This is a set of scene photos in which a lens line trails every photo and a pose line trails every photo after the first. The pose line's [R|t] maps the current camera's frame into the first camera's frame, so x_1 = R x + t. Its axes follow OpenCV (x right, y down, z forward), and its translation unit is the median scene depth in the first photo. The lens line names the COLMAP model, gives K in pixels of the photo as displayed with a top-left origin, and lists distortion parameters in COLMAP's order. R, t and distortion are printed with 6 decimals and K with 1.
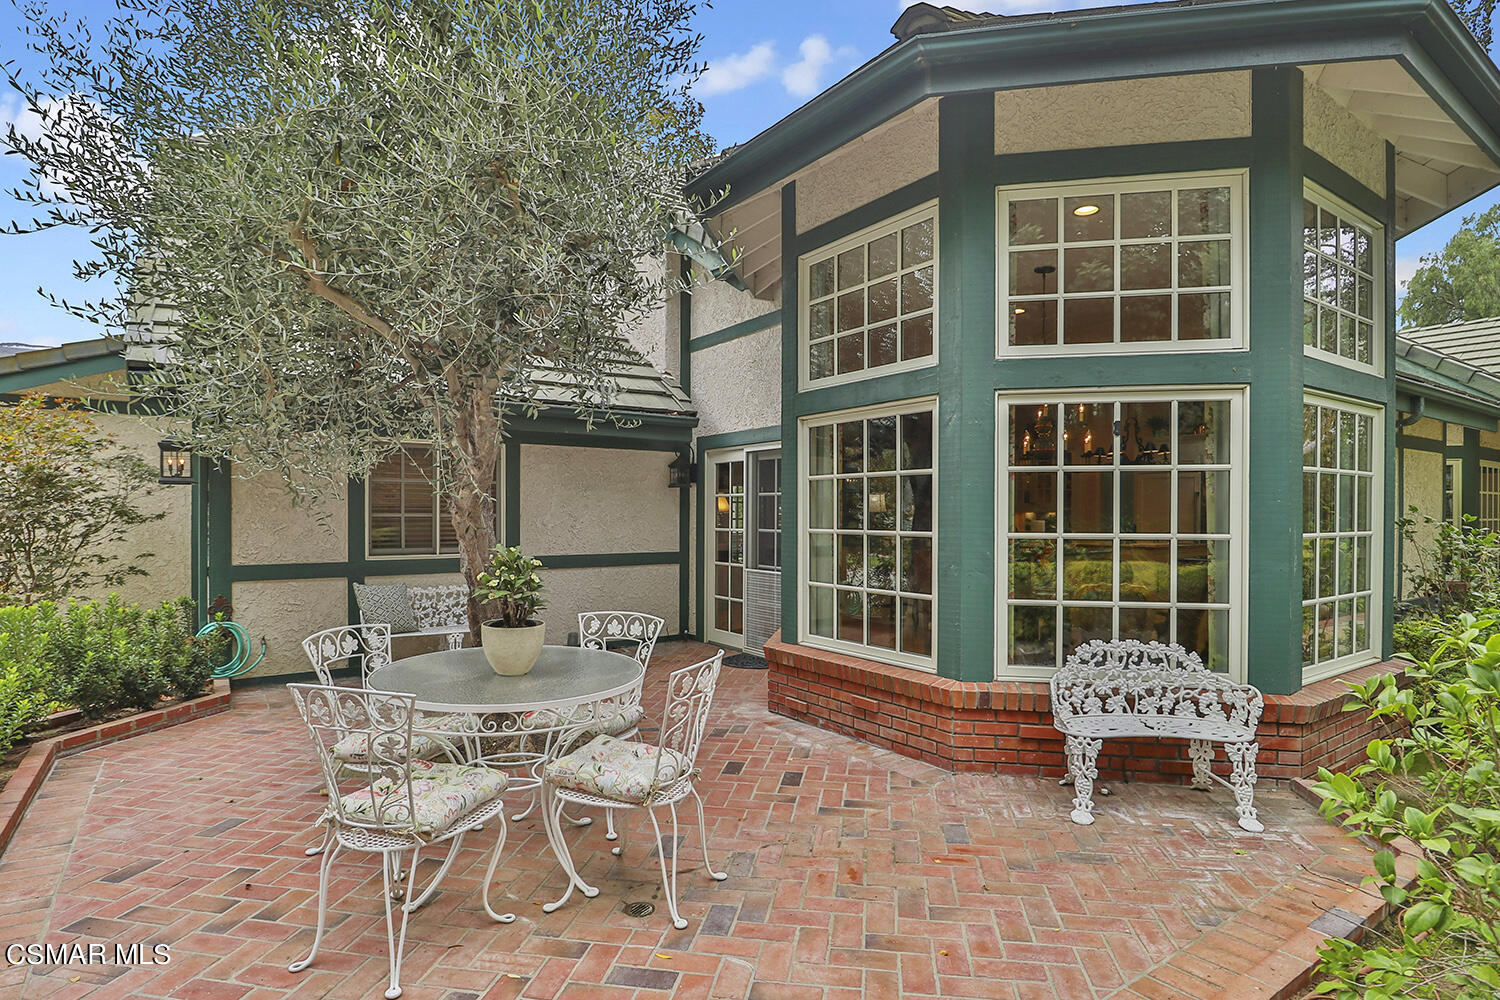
lens RADIAL K [[788.7, 0, 748.3], [0, 788.7, 513.1], [0, 0, 1]] dist [0.020422, -0.008732]
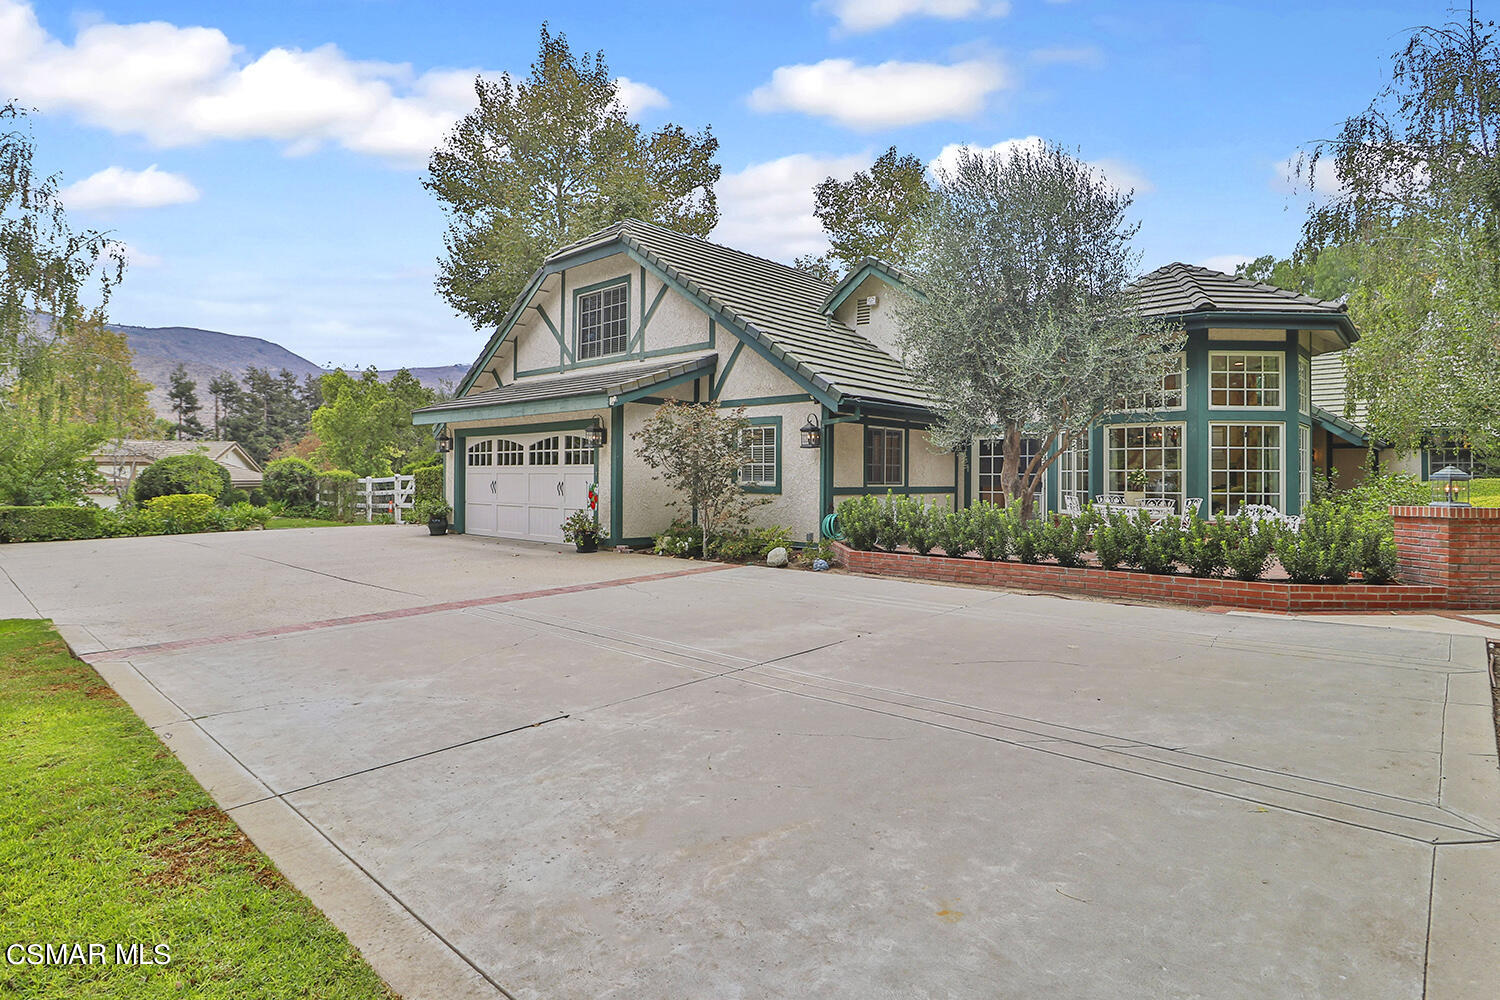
lens RADIAL K [[788.7, 0, 752.6], [0, 788.7, 485.5], [0, 0, 1]] dist [0.020422, -0.008732]
pose [[0.975986, 0.001885, 0.217826, -1.955094], [-0.004084, 0.999945, 0.009644, 0.062127], [-0.217796, -0.010302, 0.975940, -1.485373]]
